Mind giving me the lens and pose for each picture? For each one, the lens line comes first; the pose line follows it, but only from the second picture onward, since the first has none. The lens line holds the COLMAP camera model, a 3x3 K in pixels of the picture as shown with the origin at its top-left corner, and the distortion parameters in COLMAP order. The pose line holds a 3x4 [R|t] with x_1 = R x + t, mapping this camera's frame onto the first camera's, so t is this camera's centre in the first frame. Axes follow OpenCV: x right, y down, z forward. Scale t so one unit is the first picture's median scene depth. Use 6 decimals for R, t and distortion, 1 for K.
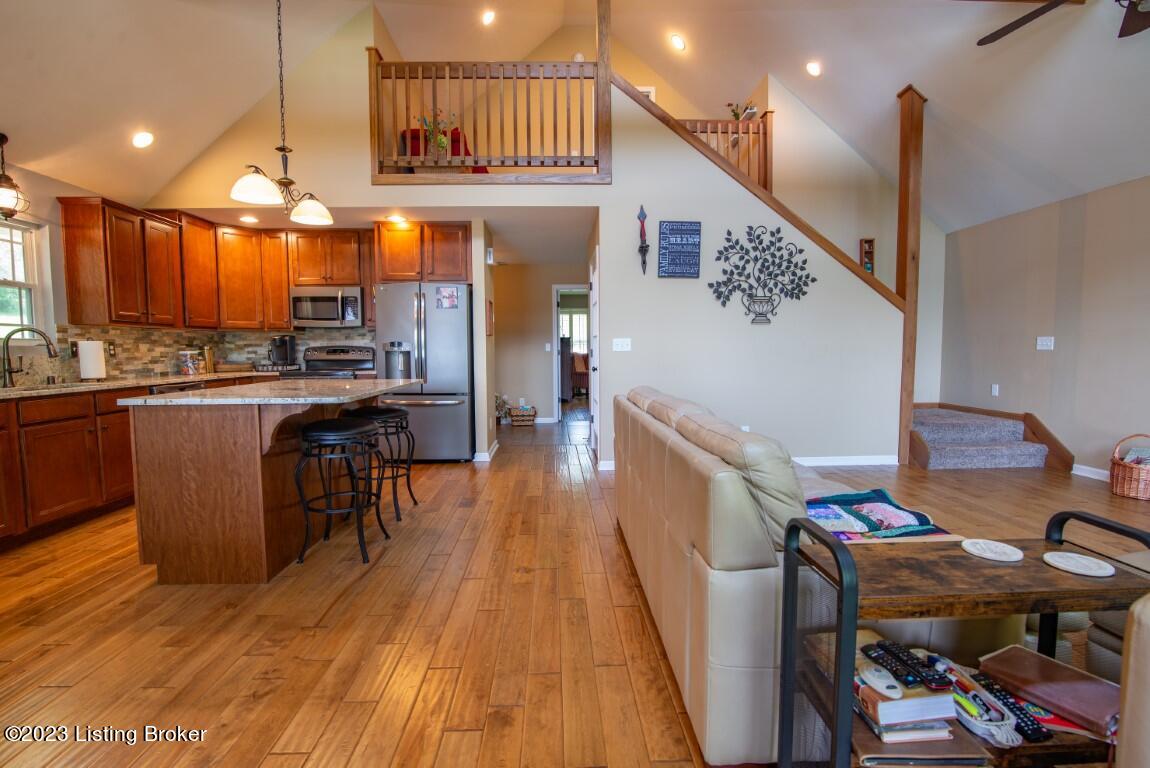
lens RADIAL K [[528.8, 0, 566.4], [0, 528.8, 387.2], [0, 0, 1]] dist [-0.021391, 0.001480]
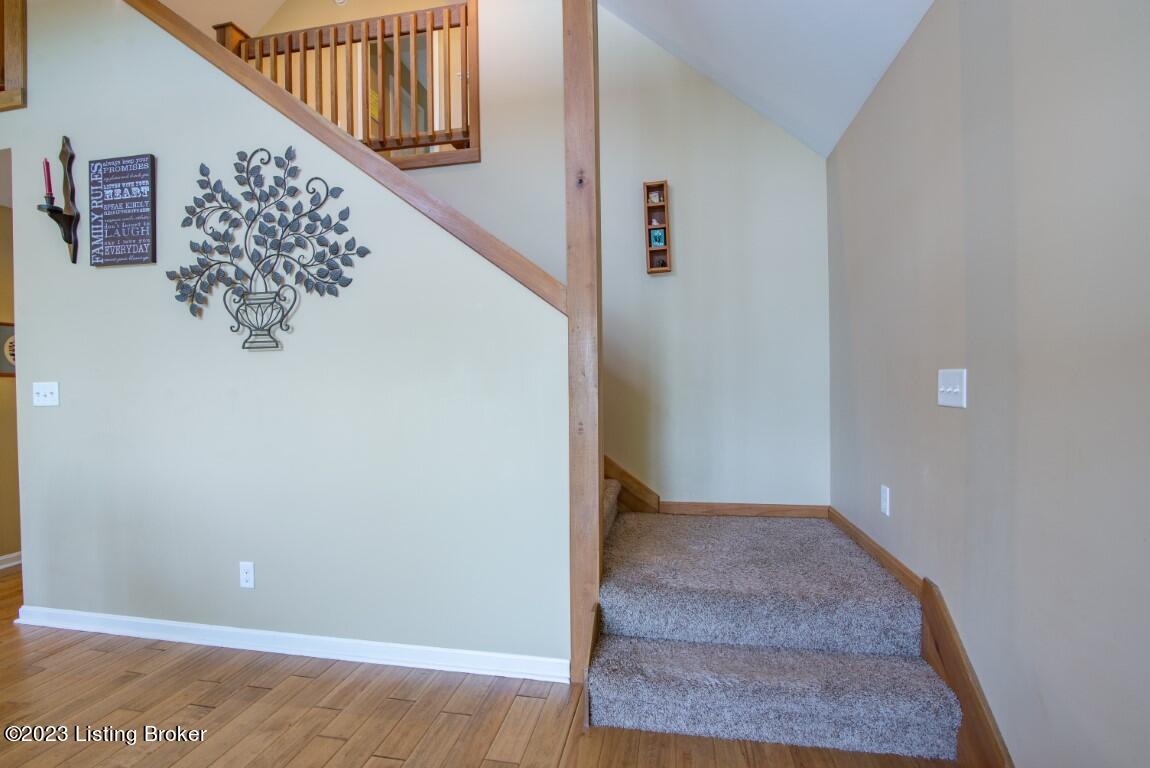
lens RADIAL K [[528.8, 0, 572.1], [0, 528.8, 389.1], [0, 0, 1]] dist [-0.021391, 0.001480]
pose [[0.973803, -0.001829, -0.227386, 0.756450], [-0.012857, 0.997925, -0.063085, -0.058582], [0.227030, 0.064356, 0.971759, 0.609319]]
